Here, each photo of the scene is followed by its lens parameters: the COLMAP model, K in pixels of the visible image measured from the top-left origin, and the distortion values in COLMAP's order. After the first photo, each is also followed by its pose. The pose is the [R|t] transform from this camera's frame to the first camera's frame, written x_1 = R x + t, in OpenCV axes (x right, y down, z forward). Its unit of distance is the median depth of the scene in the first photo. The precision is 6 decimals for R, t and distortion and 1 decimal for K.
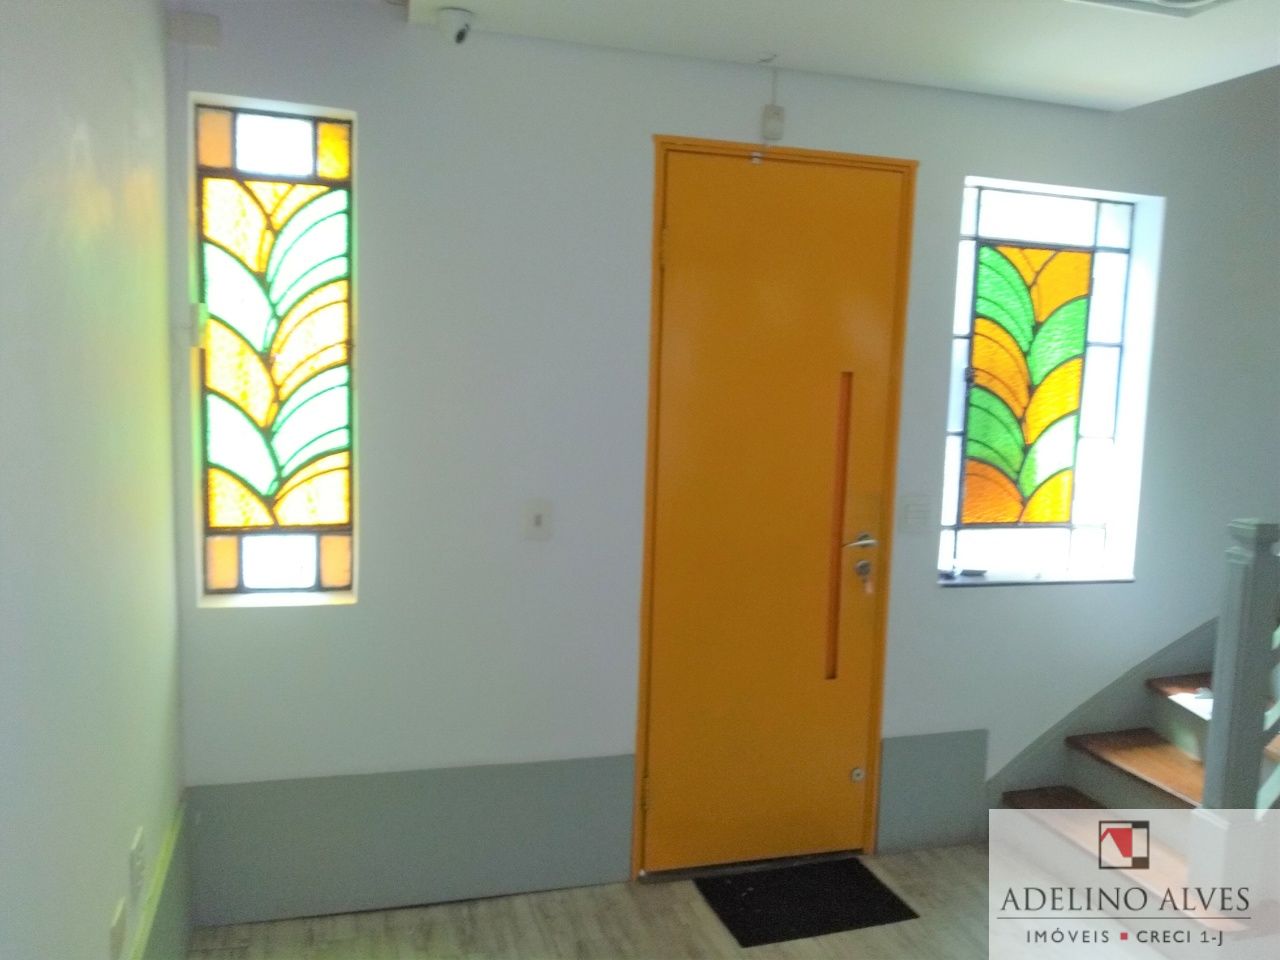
lens RADIAL K [[1049.4, 0, 639.4], [0, 1049.4, 487.7], [0, 0, 1]] dist [0.015414, 0.005755]
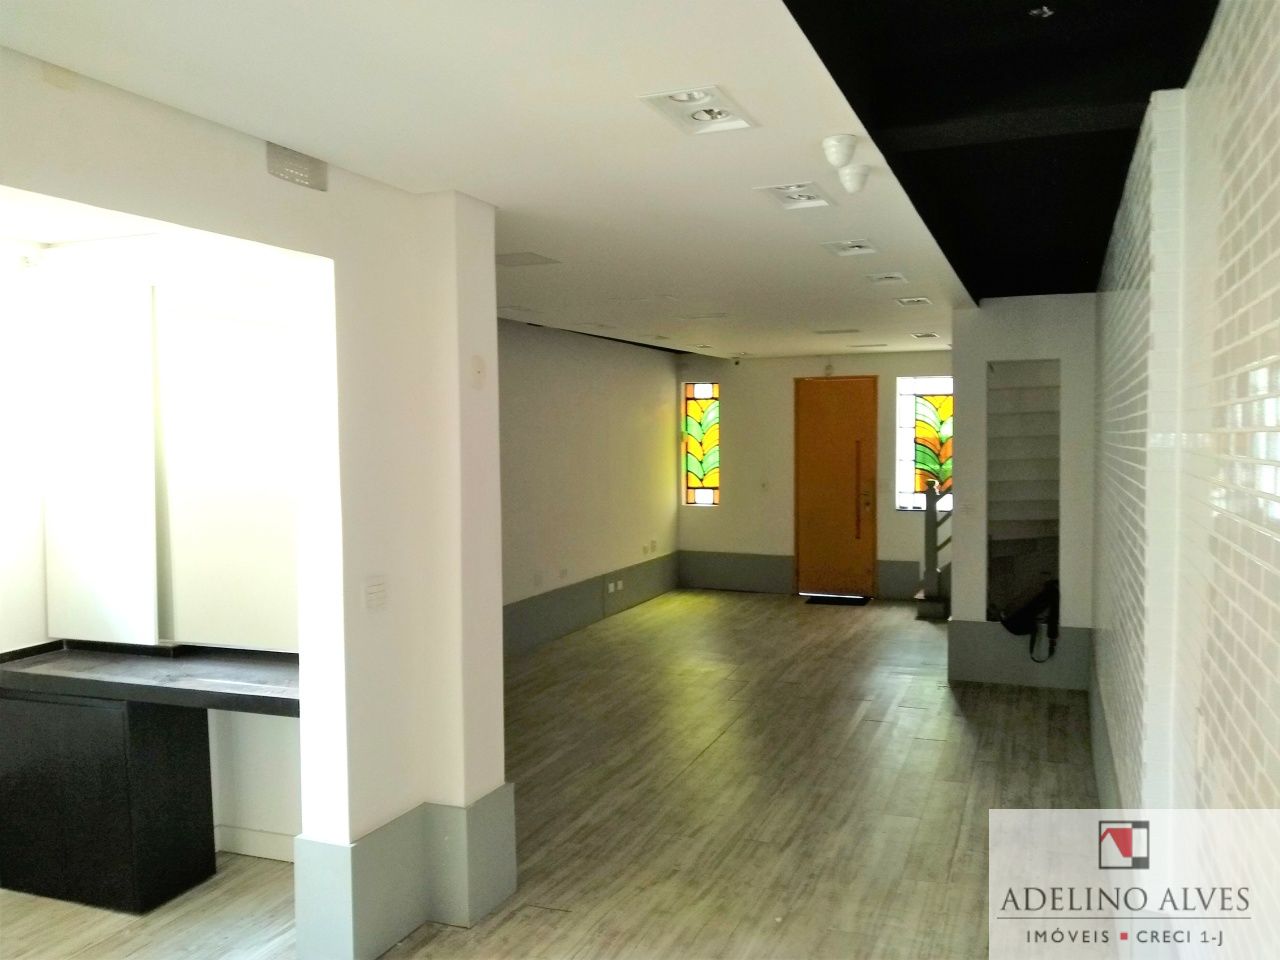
lens RADIAL K [[1049.4, 0, 639.4], [0, 1049.4, 487.7], [0, 0, 1]] dist [0.015414, 0.005755]
pose [[0.773909, -0.009364, -0.633228, 1.872931], [-0.036348, 0.997586, -0.059174, 0.270161], [0.632253, 0.068812, 0.771700, -2.075753]]
